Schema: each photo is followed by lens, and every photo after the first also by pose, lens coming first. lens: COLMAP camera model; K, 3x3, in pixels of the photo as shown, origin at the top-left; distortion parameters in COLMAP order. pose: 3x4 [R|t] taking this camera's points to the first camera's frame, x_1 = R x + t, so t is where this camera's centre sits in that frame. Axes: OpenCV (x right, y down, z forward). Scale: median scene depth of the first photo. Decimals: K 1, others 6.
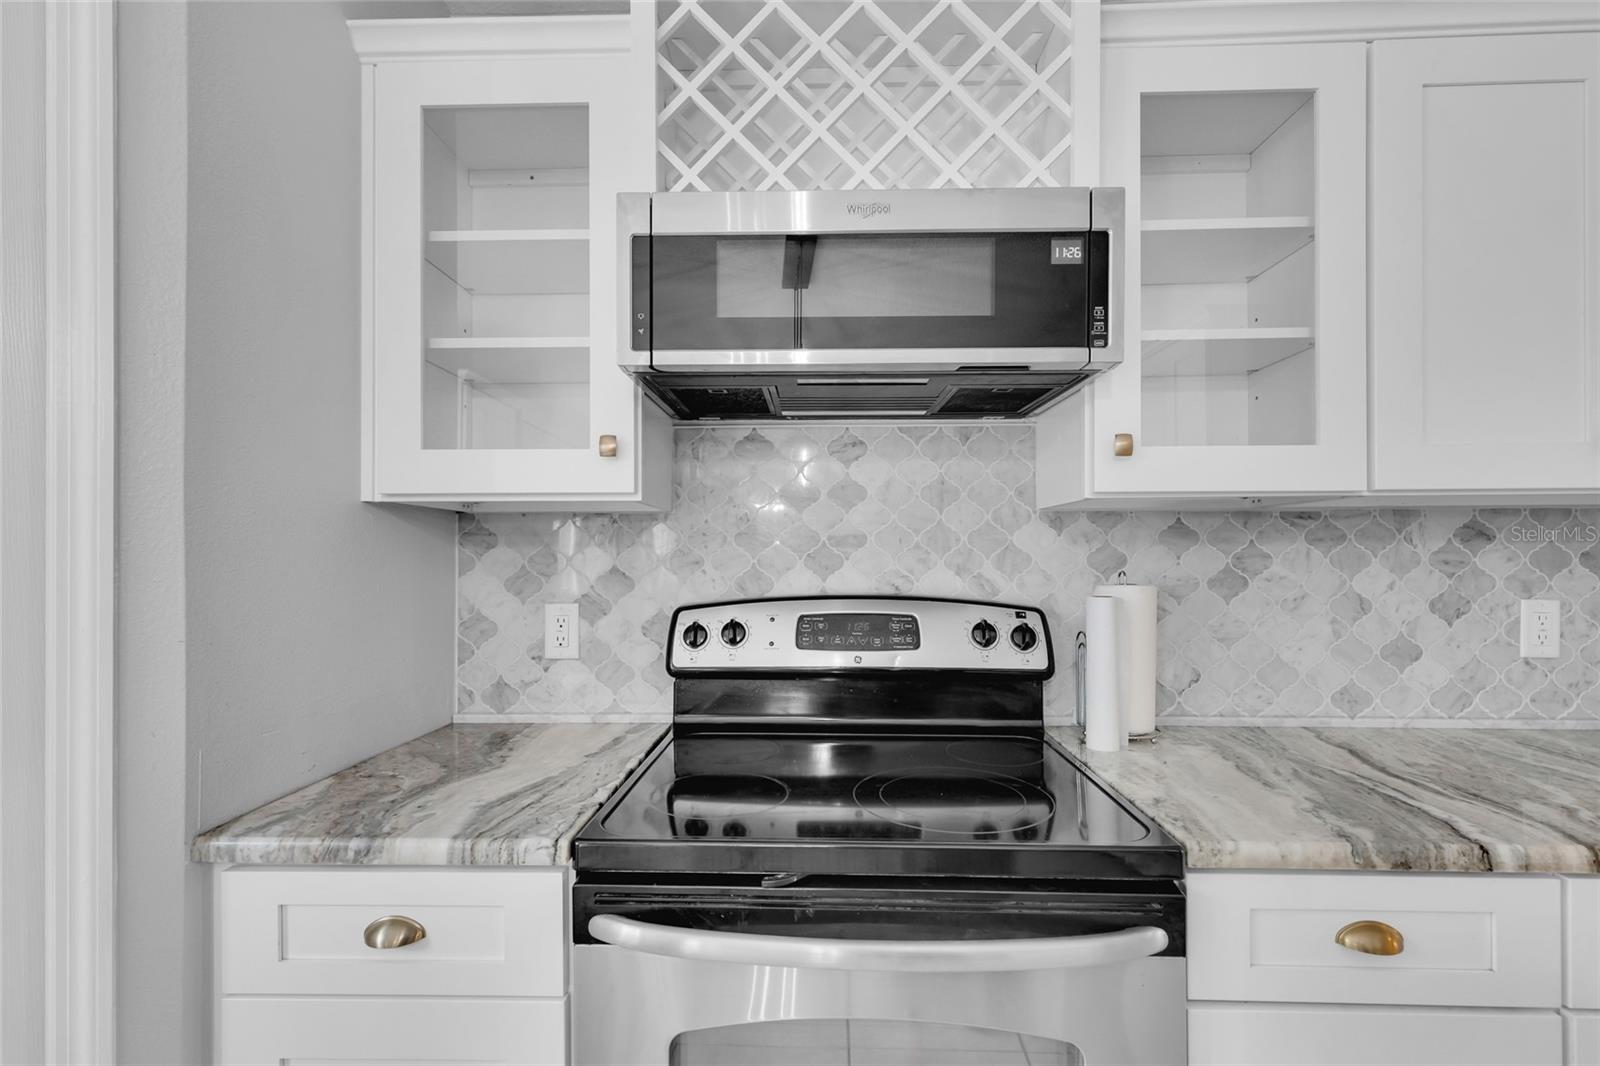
lens RADIAL K [[726.1, 0, 794.9], [0, 726.1, 553.0], [0, 0, 1]] dist [0.003229, 0.000012]
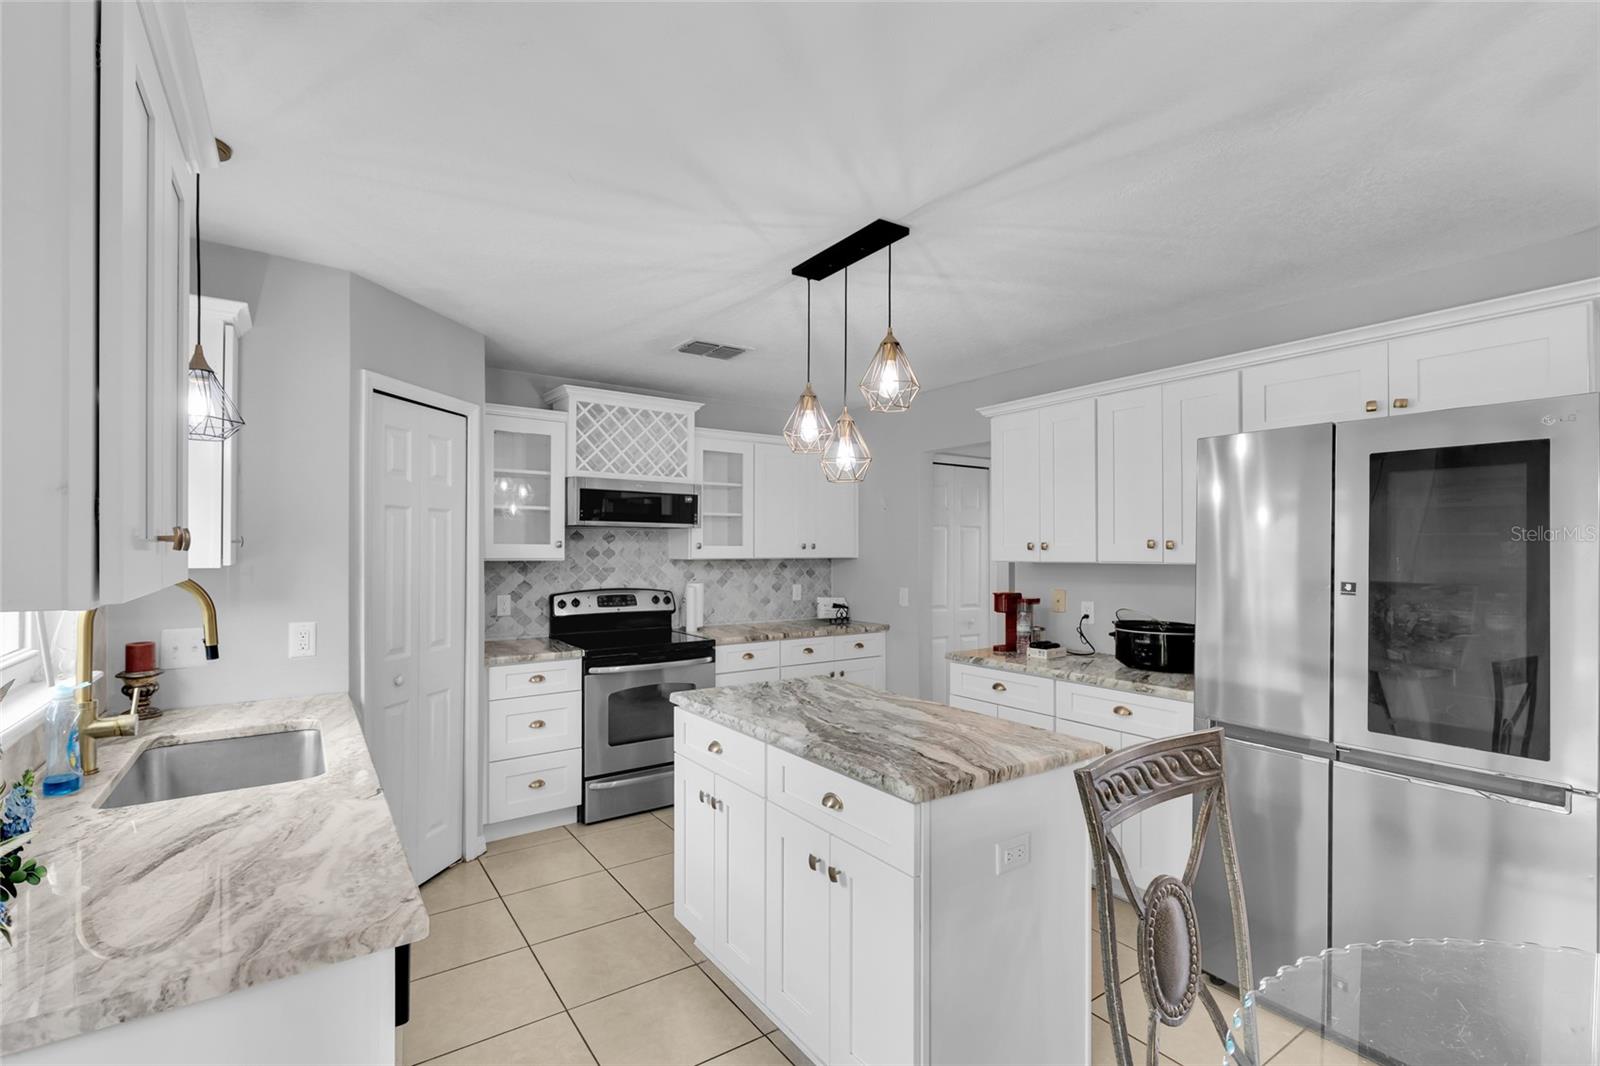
lens RADIAL K [[726.1, 0, 794.6], [0, 726.1, 546.7], [0, 0, 1]] dist [0.003229, 0.000012]
pose [[0.796681, 0.006294, 0.604367, -1.149015], [-0.007958, 0.999968, 0.000076, -0.121585], [-0.604347, -0.004871, 0.796706, -1.846842]]
